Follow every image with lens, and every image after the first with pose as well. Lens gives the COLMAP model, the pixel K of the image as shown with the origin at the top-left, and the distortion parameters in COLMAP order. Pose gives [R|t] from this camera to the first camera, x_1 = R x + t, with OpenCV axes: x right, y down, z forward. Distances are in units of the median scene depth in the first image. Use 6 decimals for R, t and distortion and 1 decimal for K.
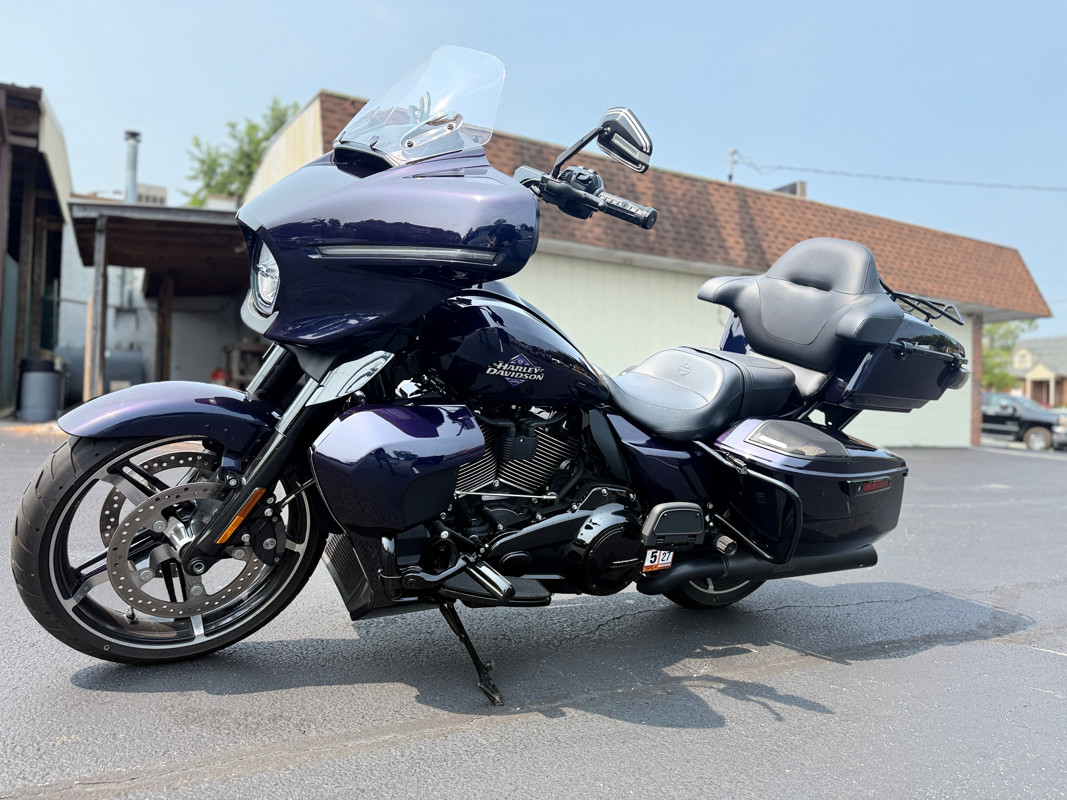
lens RADIAL K [[737.1, 0, 533.5], [0, 737.1, 400.0], [0, 0, 1]] dist [0.059213, -0.077025]
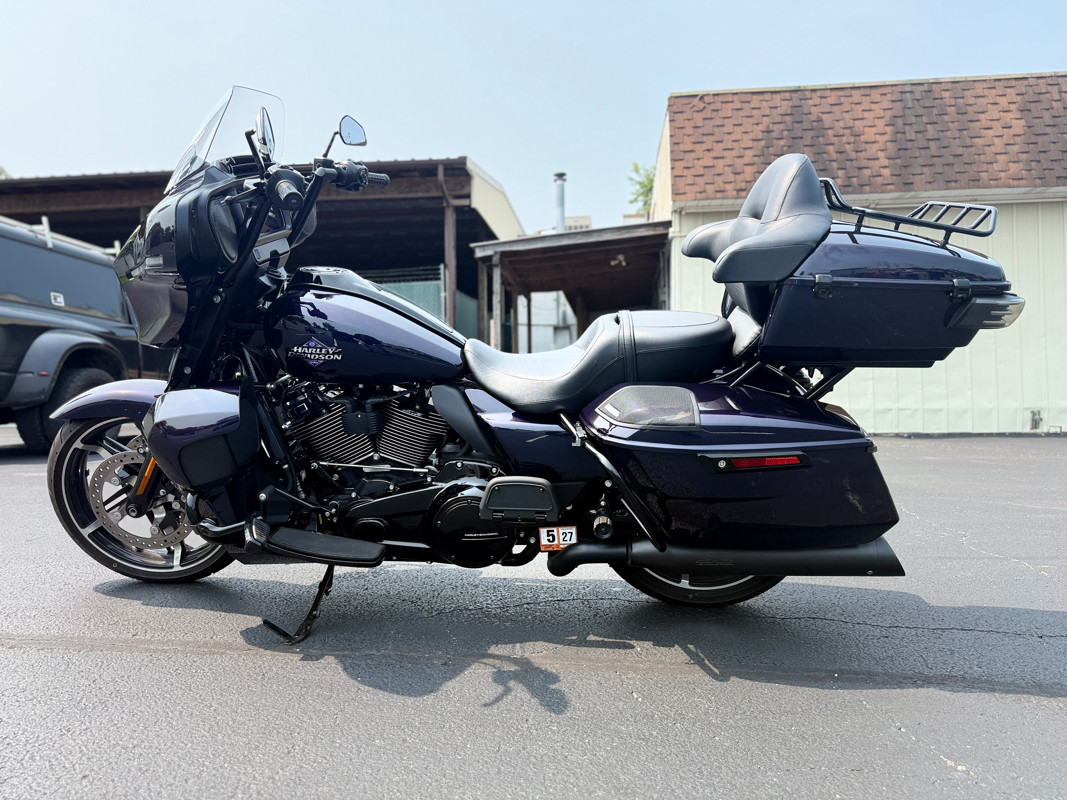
lens RADIAL K [[736.3, 0, 533.5], [0, 736.3, 400.0], [0, 0, 1]] dist [0.105096, -0.155507]
pose [[0.814155, -0.043065, -0.579049, 0.715906], [0.044162, 0.998950, -0.012201, 0.048152], [0.578966, -0.015639, 0.815202, 0.214499]]
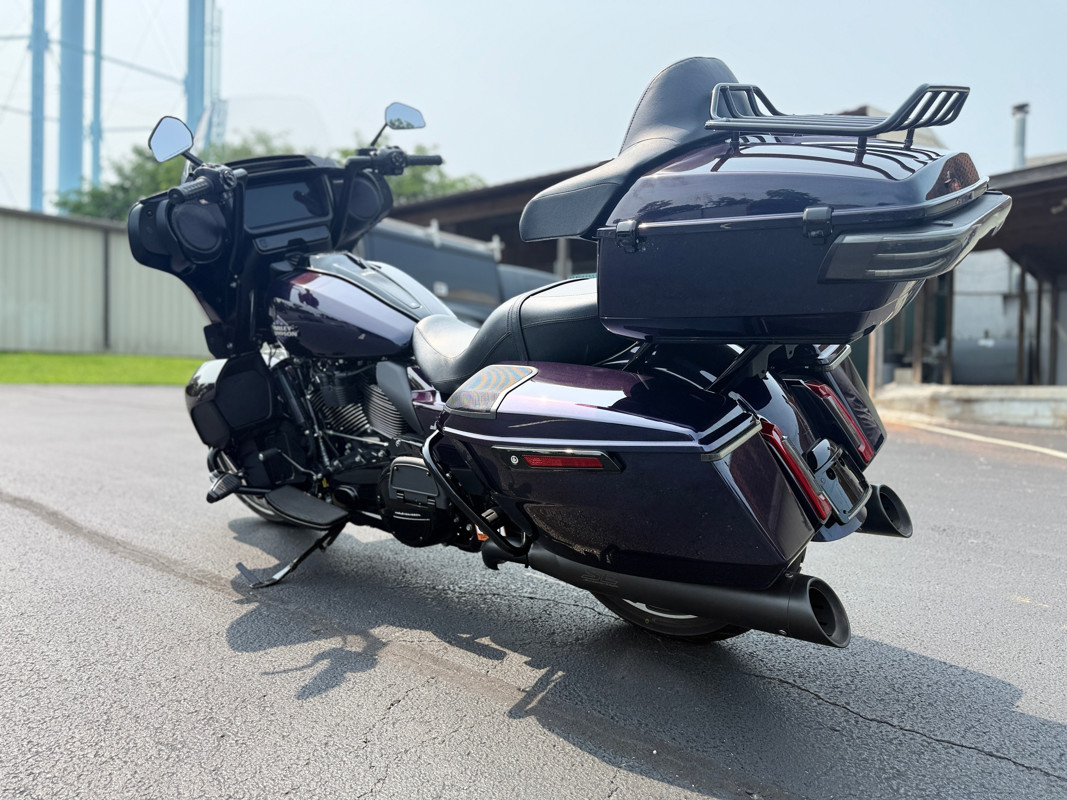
lens RADIAL K [[745.2, 0, 541.3], [0, 745.2, 404.9], [0, 0, 1]] dist [0.068354, -0.087735]
pose [[0.368137, 0.006211, -0.929751, 1.036894], [0.004245, 0.999956, 0.008361, 0.061076], [0.929762, -0.007025, 0.368094, 0.746503]]
